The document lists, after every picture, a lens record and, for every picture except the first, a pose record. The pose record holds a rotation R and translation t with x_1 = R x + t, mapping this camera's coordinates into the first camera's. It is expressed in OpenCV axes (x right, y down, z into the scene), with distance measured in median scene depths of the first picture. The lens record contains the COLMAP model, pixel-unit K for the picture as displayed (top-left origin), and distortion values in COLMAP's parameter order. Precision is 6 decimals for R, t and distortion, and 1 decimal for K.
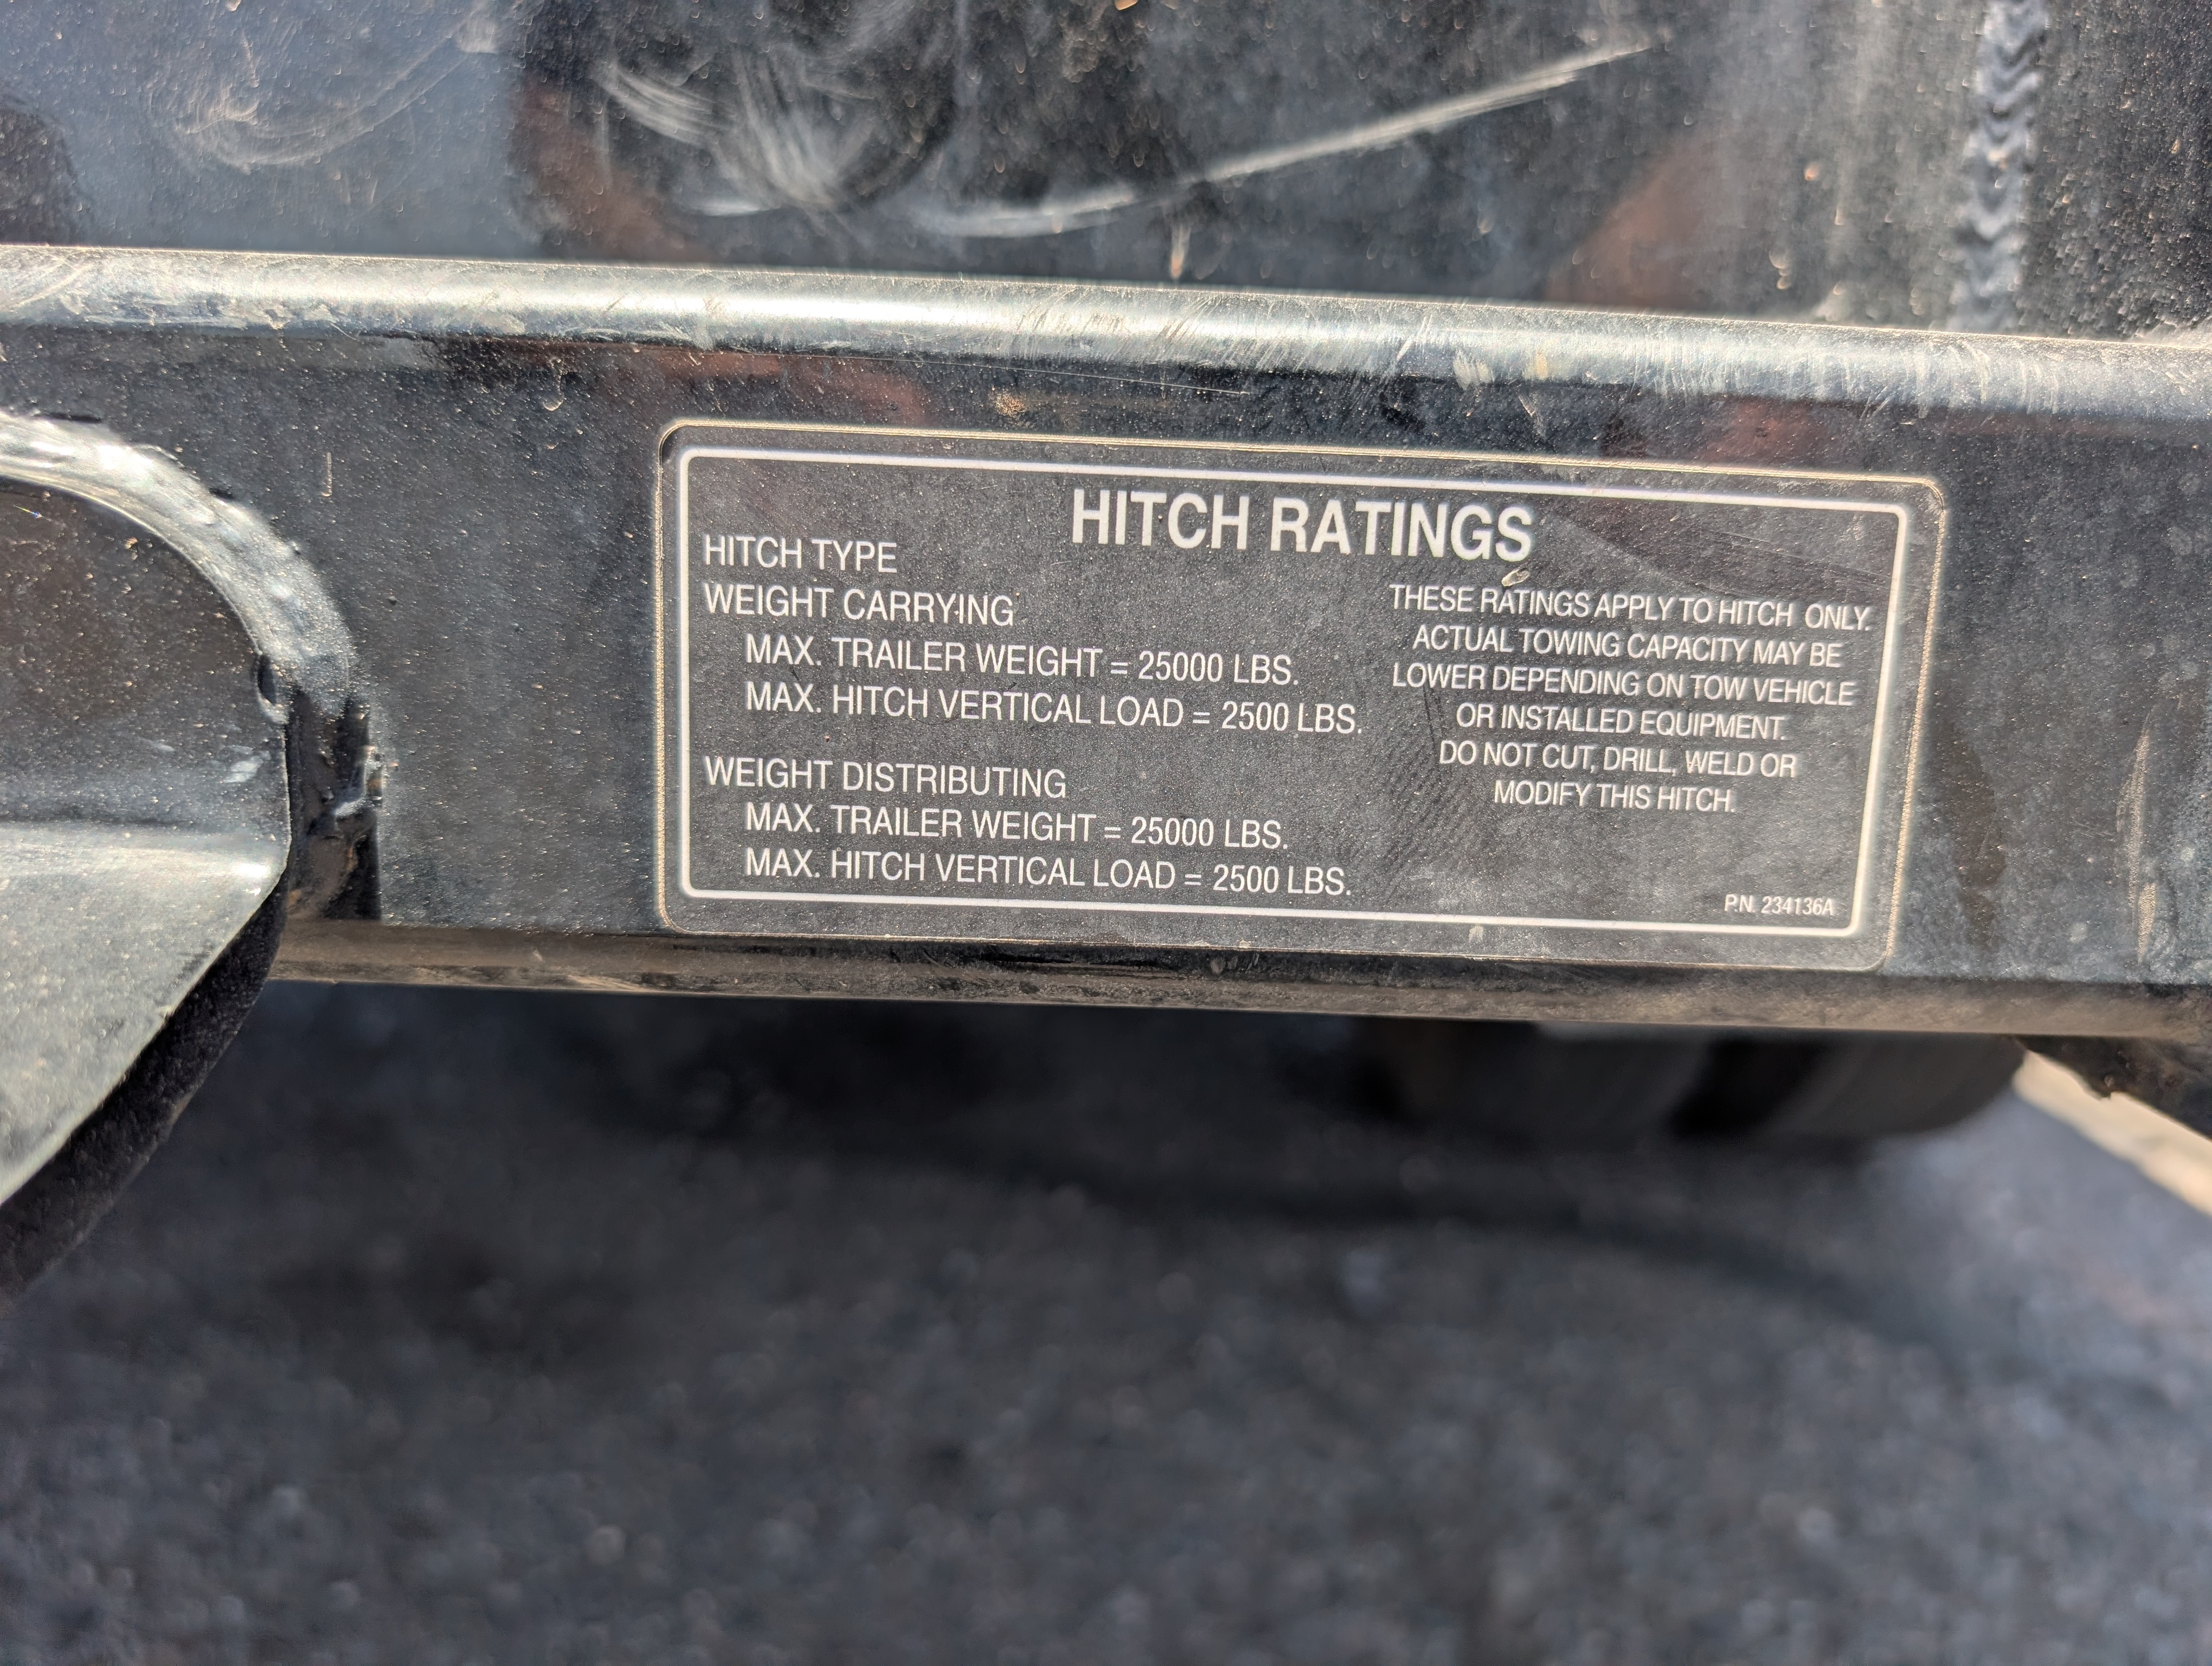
lens RADIAL K [[1683.1, 0, 1113.5], [0, 1683.1, 823.8], [0, 0, 1]] dist [-0.029944, 0.007942]
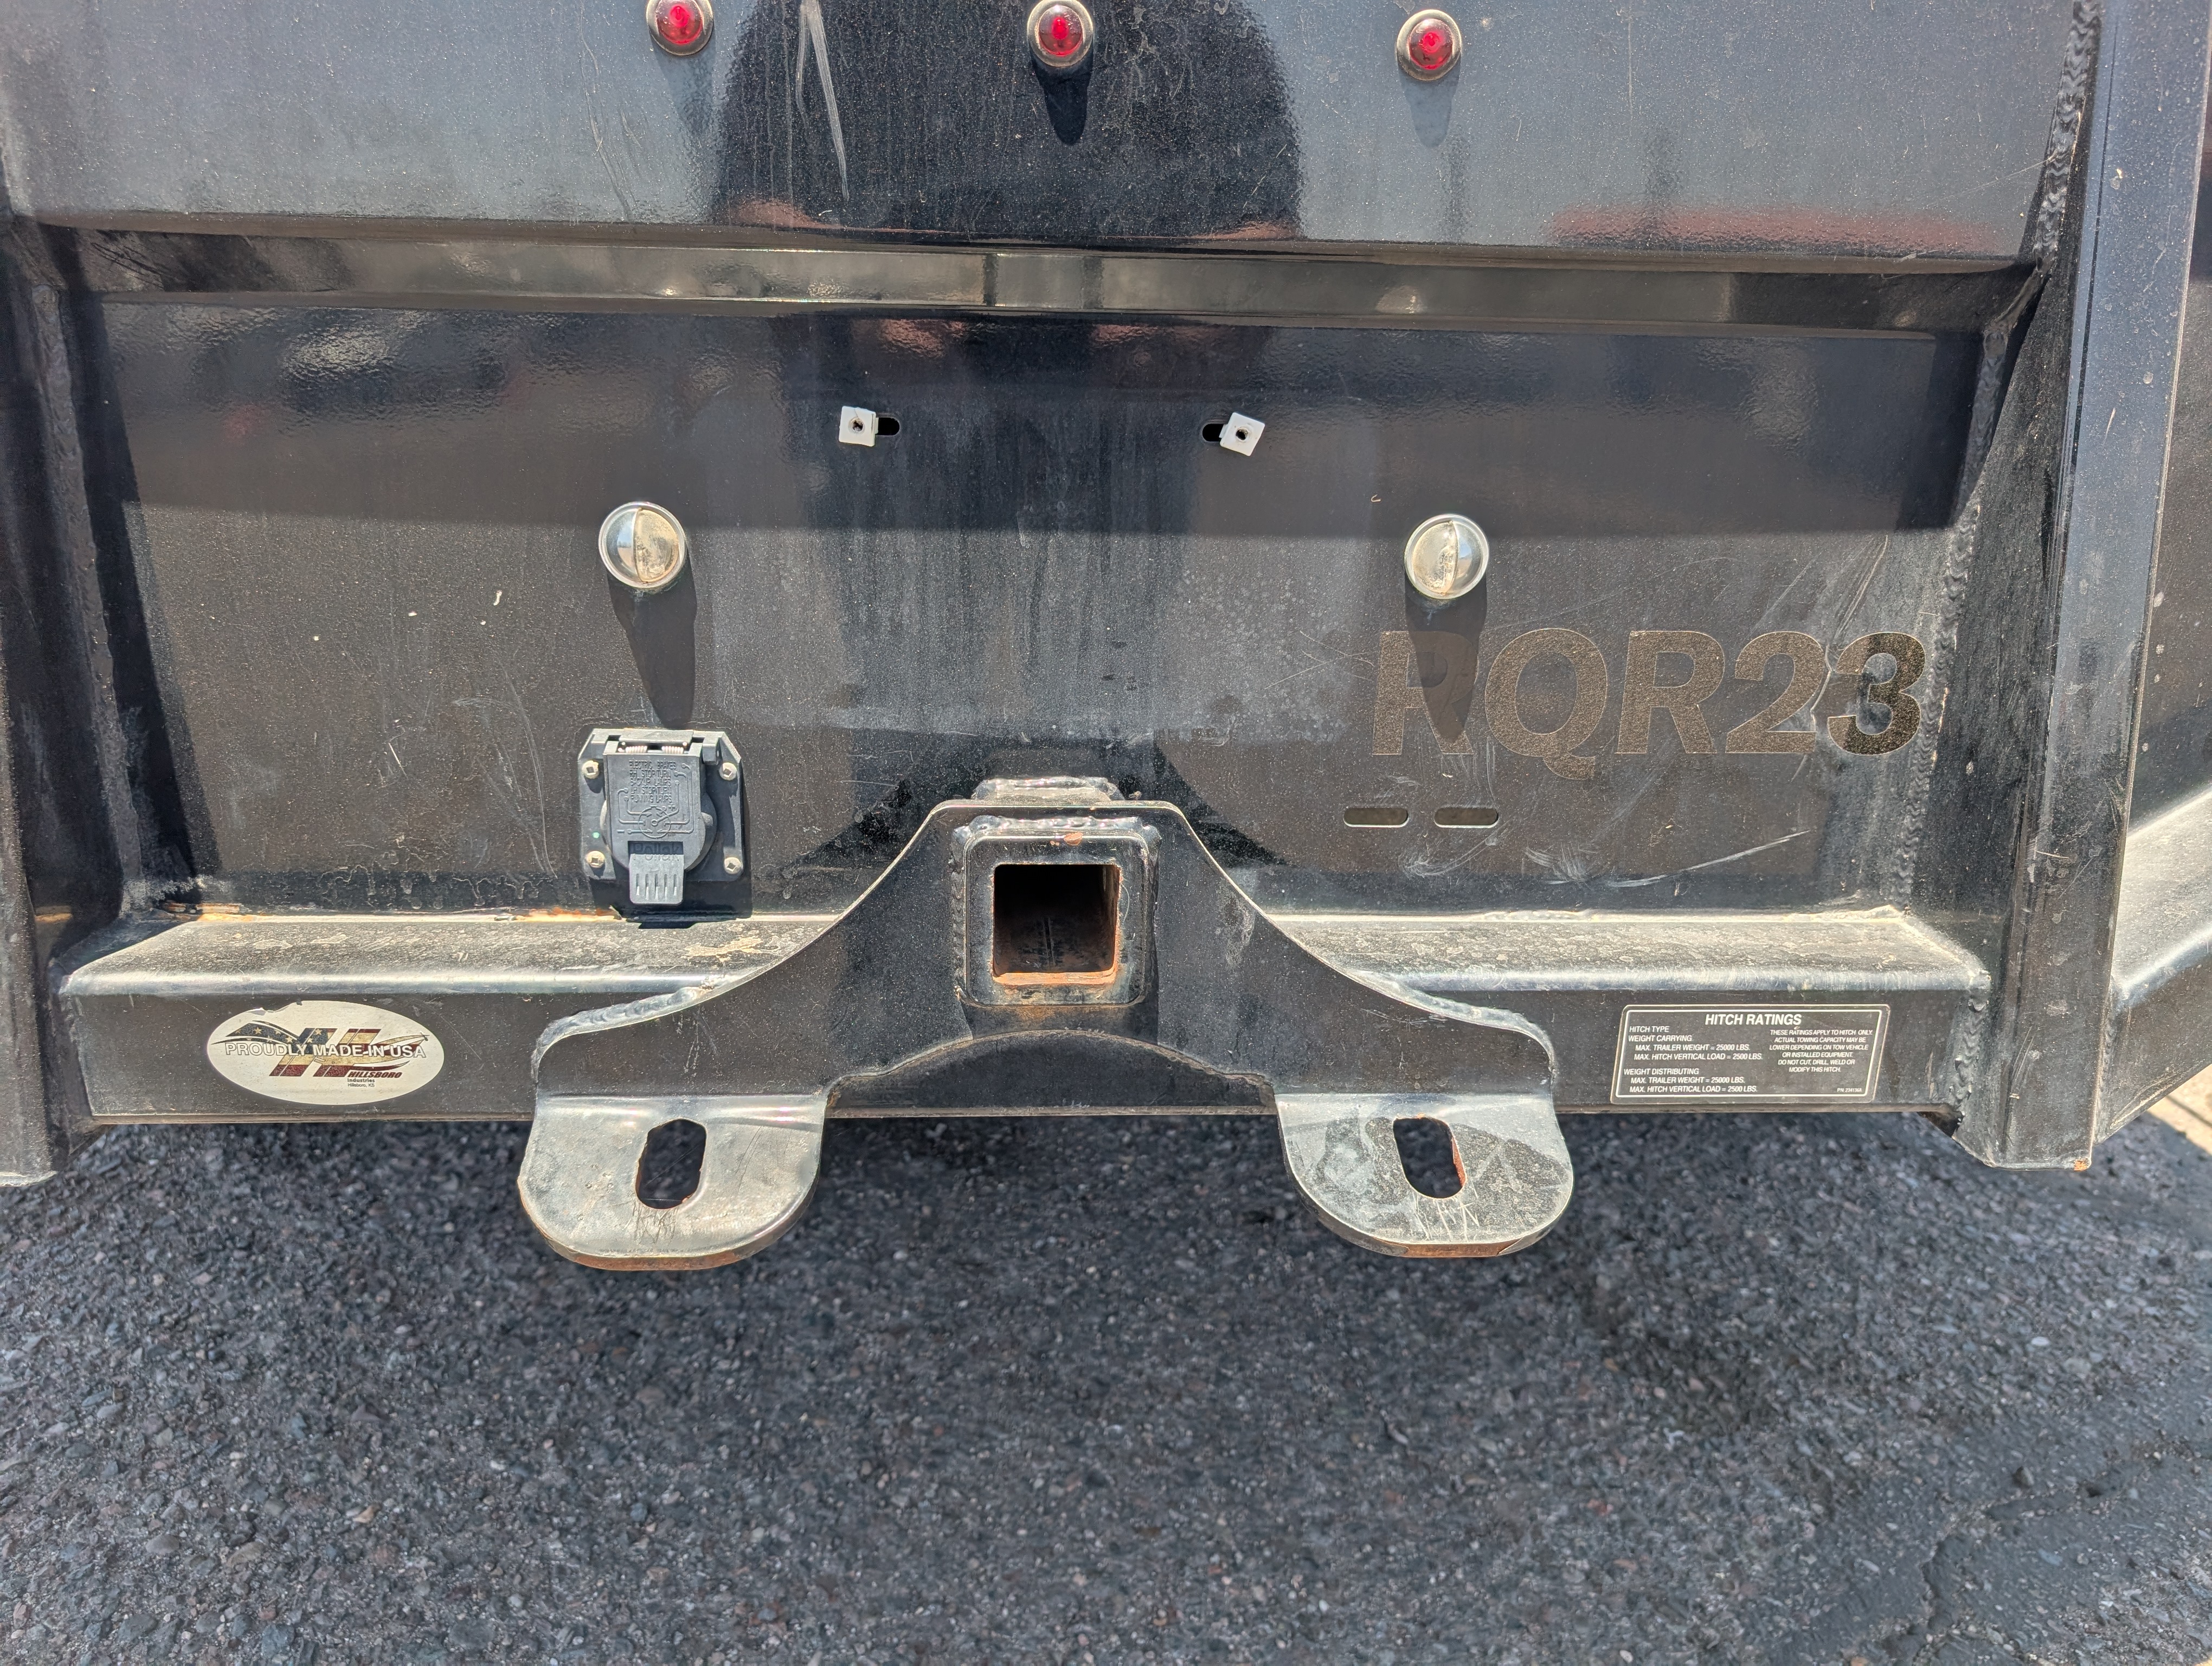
lens RADIAL K [[1532.8, 0, 1097.2], [0, 1532.8, 840.8], [0, 0, 1]] dist [0.007834, 0.000339]
pose [[0.999614, -0.026336, 0.008828, -1.724037], [0.025089, 0.992468, 0.119911, -1.215415], [-0.011920, -0.119643, 0.992745, -3.146265]]
